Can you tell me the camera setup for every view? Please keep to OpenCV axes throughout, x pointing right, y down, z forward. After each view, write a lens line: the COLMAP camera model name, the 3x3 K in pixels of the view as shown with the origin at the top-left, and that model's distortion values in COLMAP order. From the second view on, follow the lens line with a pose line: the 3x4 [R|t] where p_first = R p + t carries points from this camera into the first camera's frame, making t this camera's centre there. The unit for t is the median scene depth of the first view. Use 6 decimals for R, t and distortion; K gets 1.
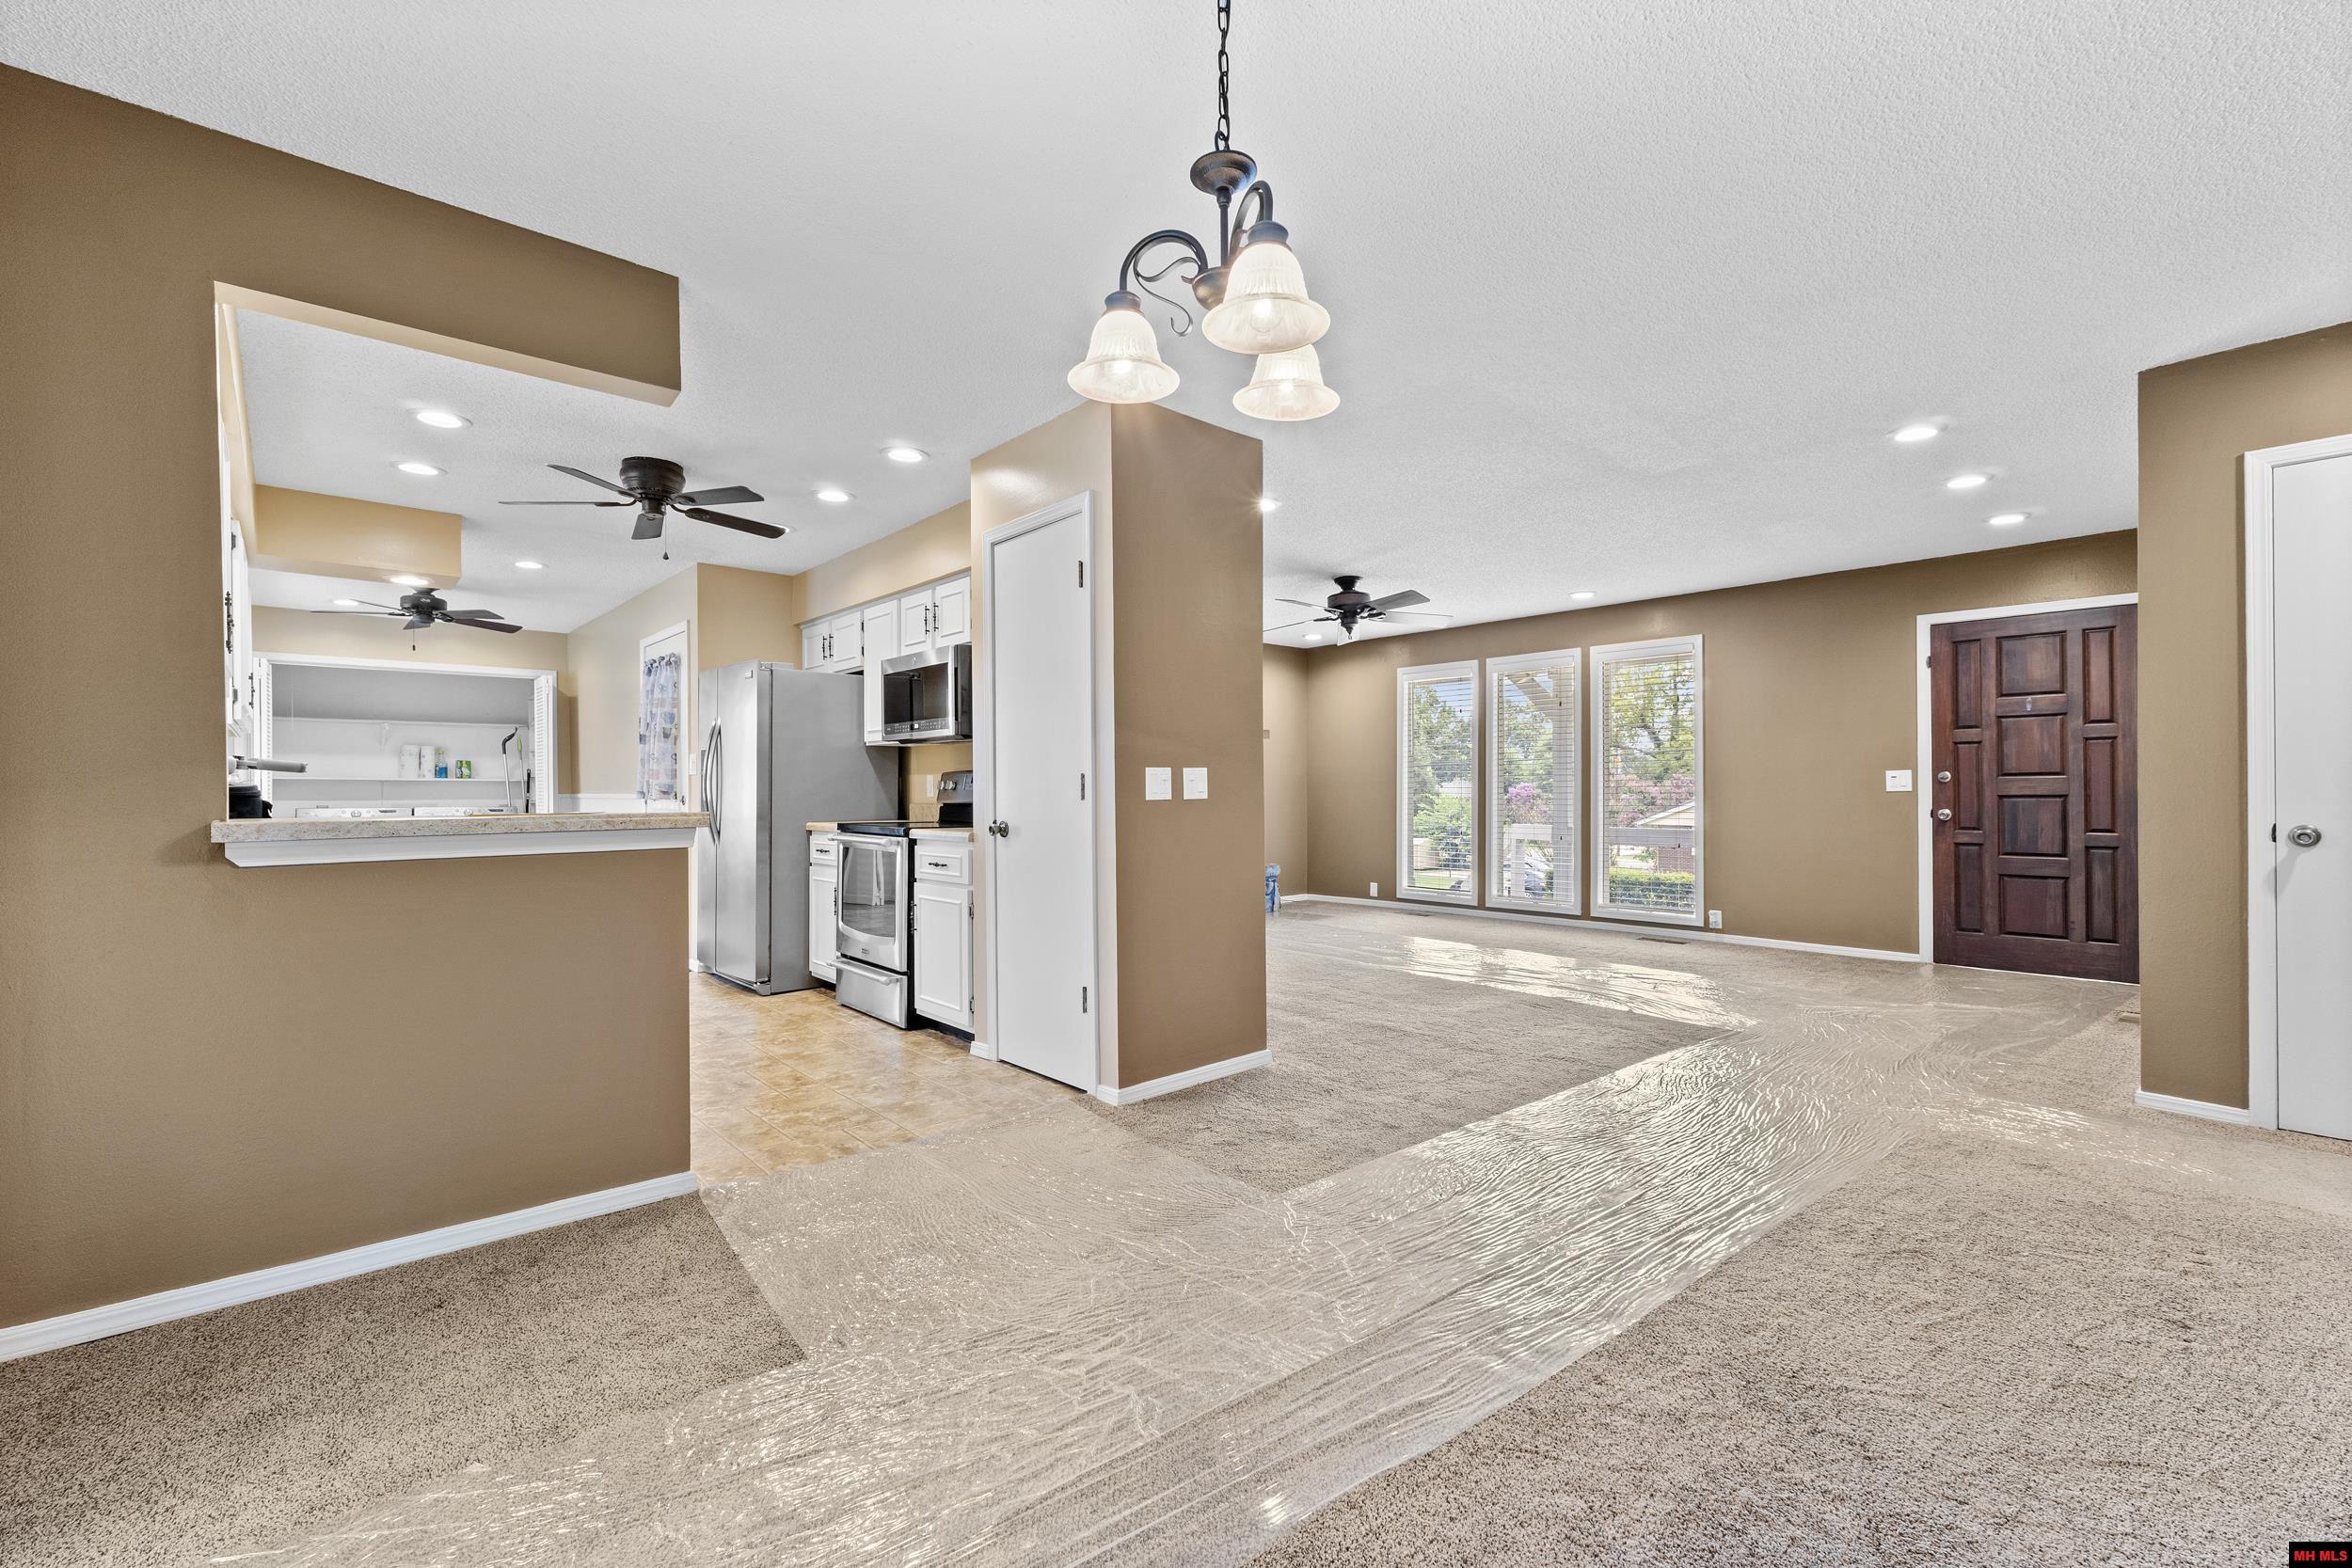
lens RADIAL K [[997.7, 0, 1178.1], [0, 997.7, 789.0], [0, 0, 1]] dist [0.004345, 0.000264]
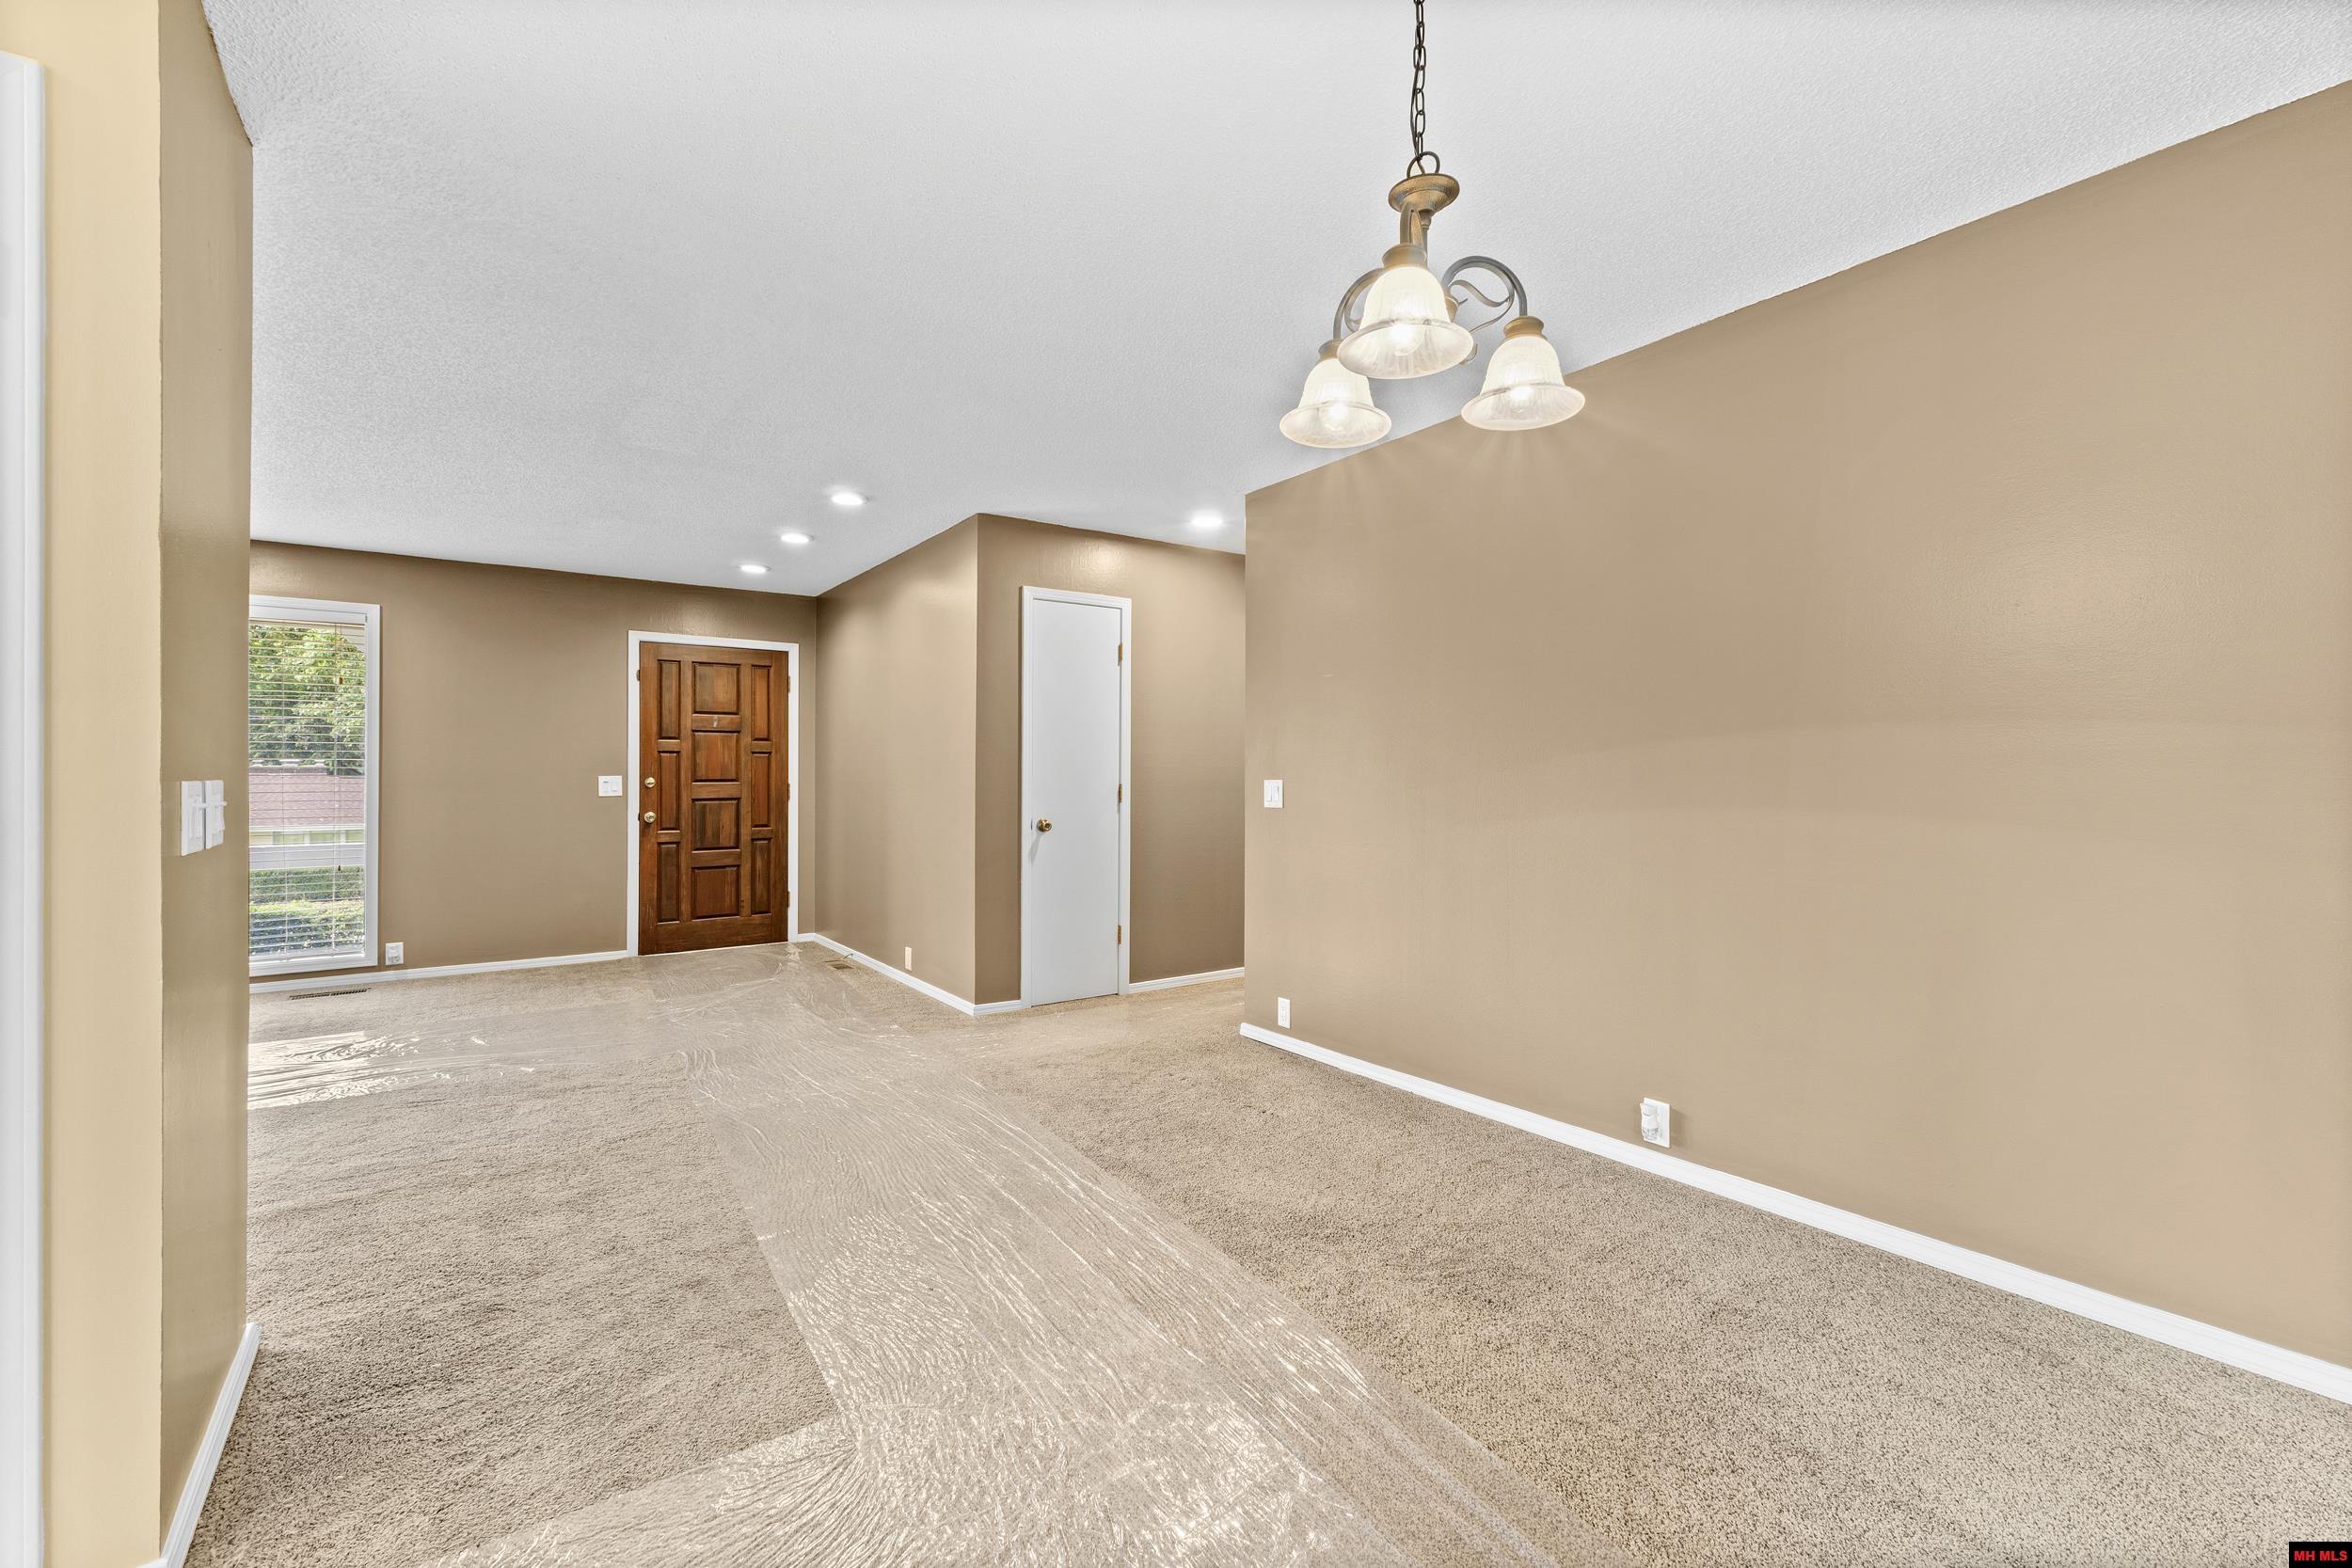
lens RADIAL K [[997.7, 0, 1184.3], [0, 997.7, 781.0], [0, 0, 1]] dist [0.004345, 0.000264]
pose [[0.099037, -0.000270, 0.995084, -0.260155], [-0.000244, 1.000000, 0.000296, -0.014350], [-0.995084, -0.000272, 0.099037, 0.318054]]
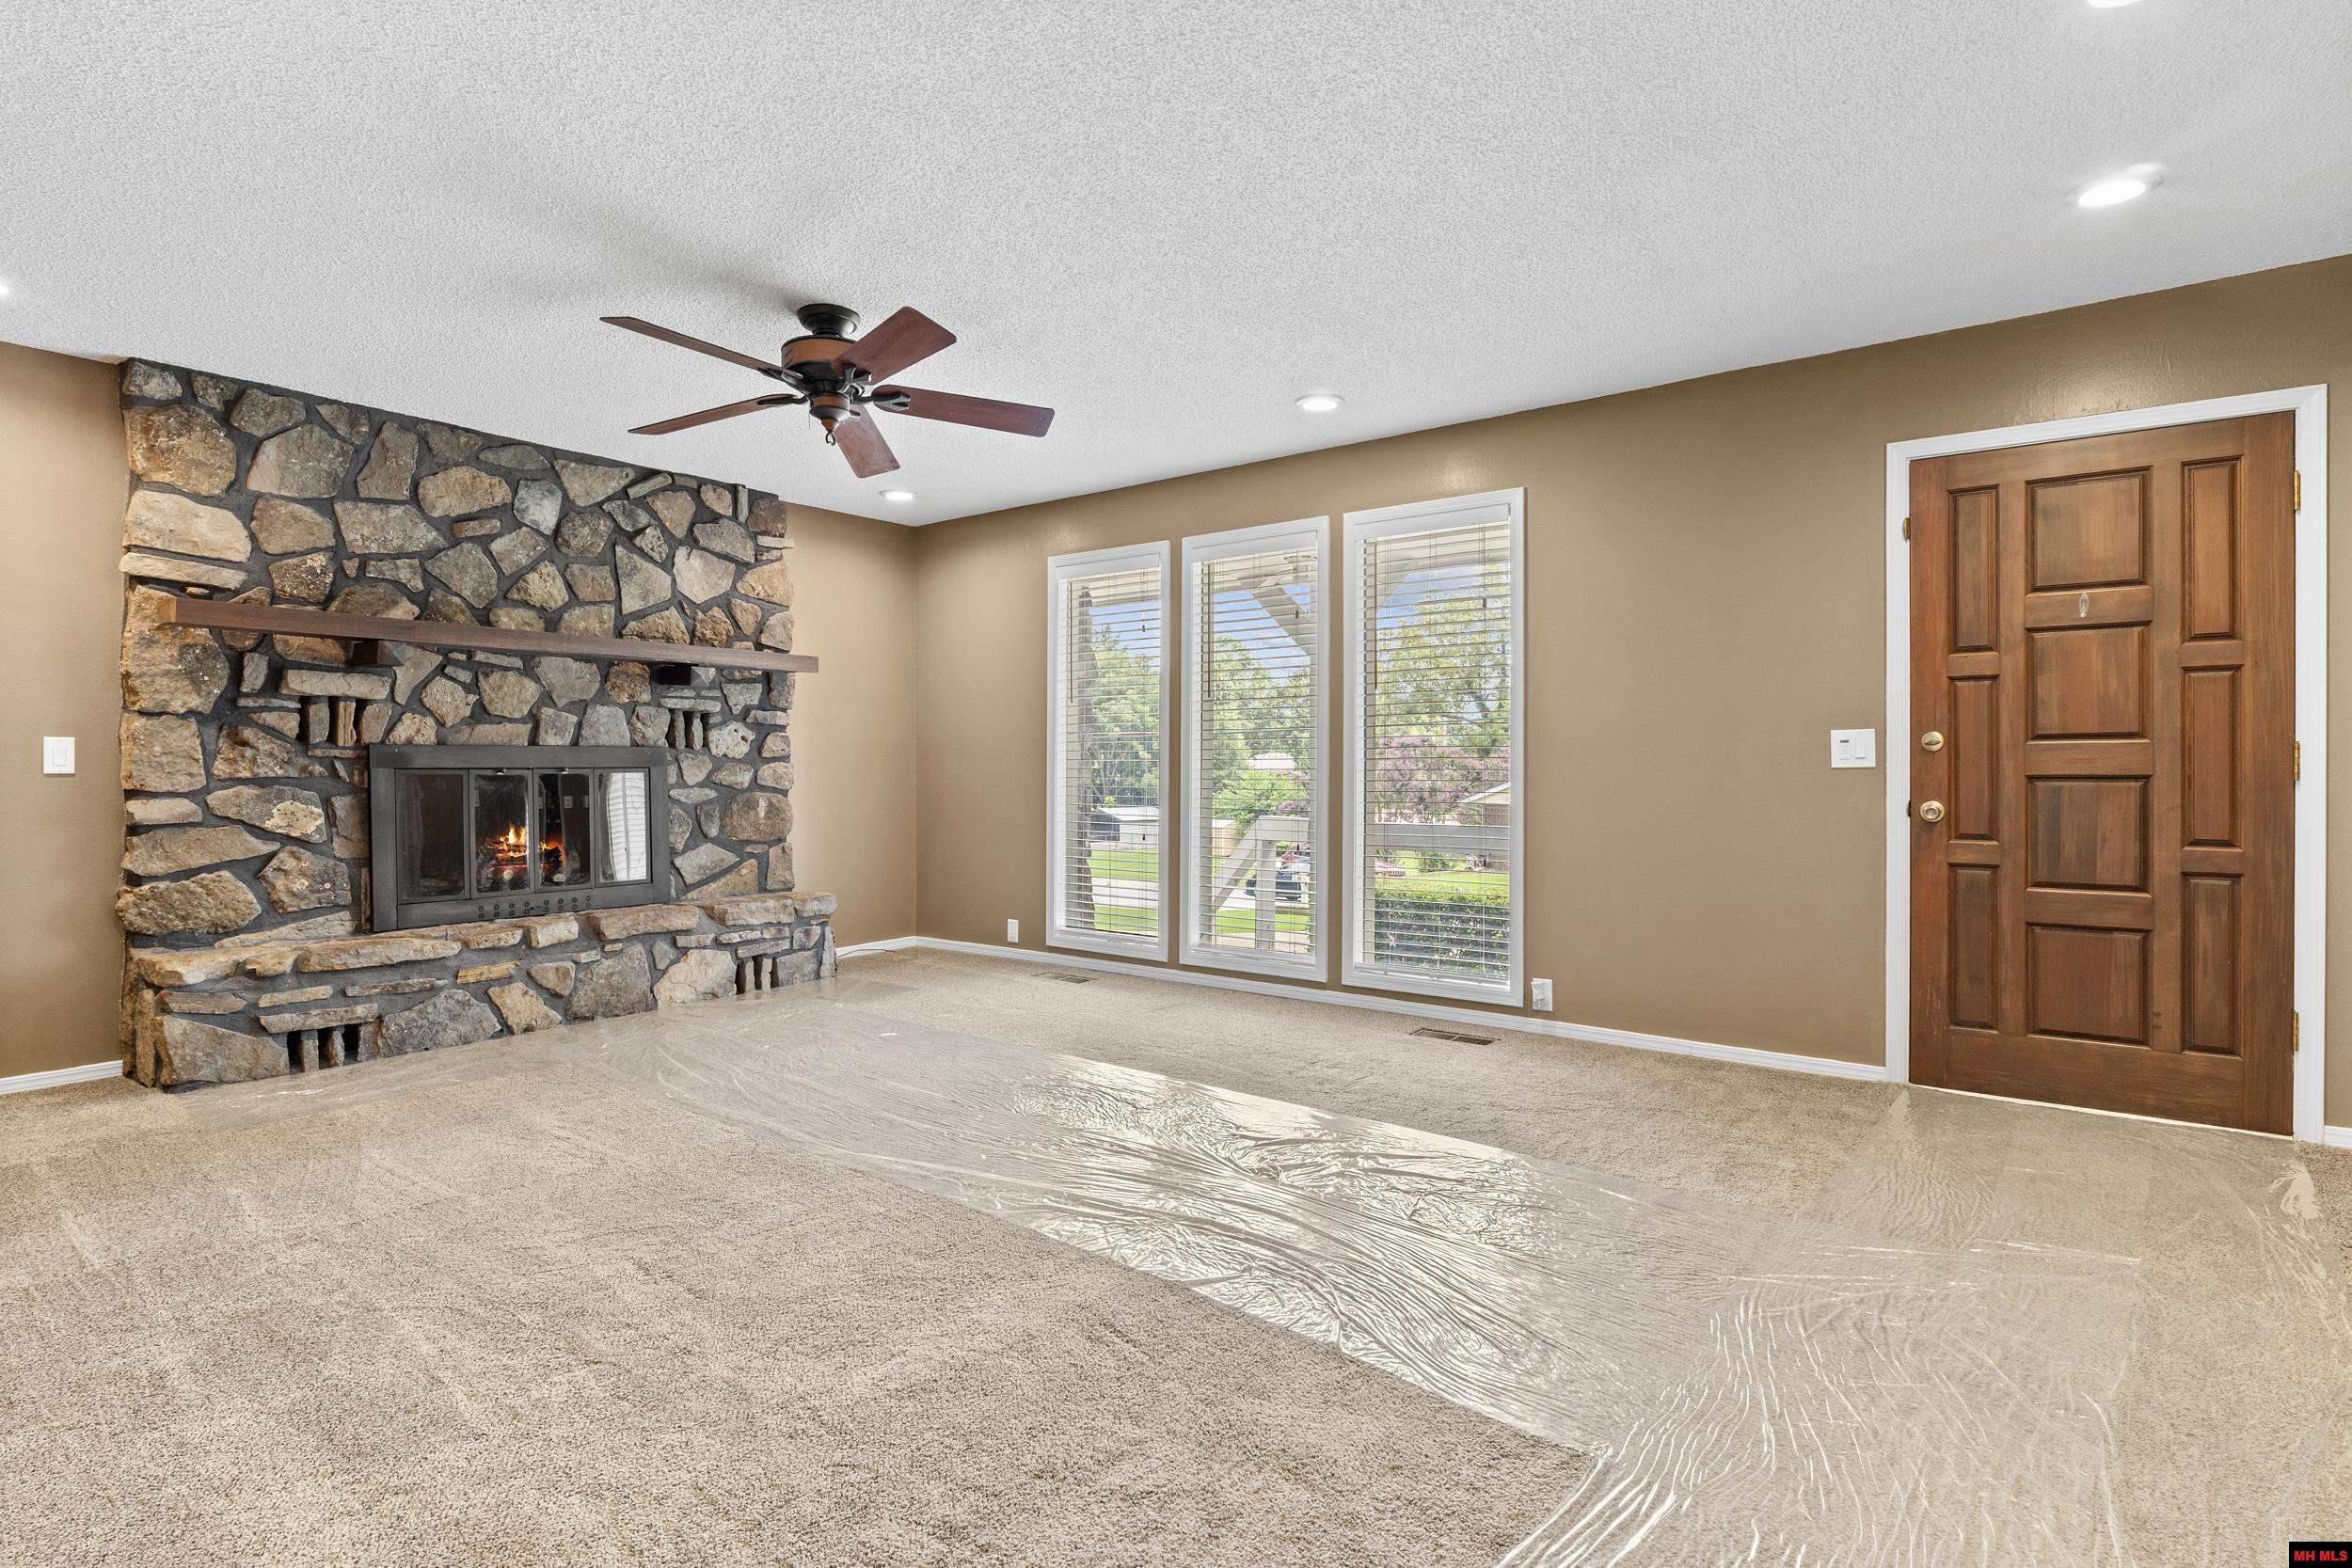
lens RADIAL K [[1182.4, 0, 1184.9], [0, 1182.4, 767.4], [0, 0, 1]] dist [0.003134, -0.002440]
pose [[0.980123, 0.002560, 0.198374, 0.245149], [-0.003536, 0.999983, 0.004564, 0.000461], [-0.198359, -0.005175, 0.980116, 0.457315]]
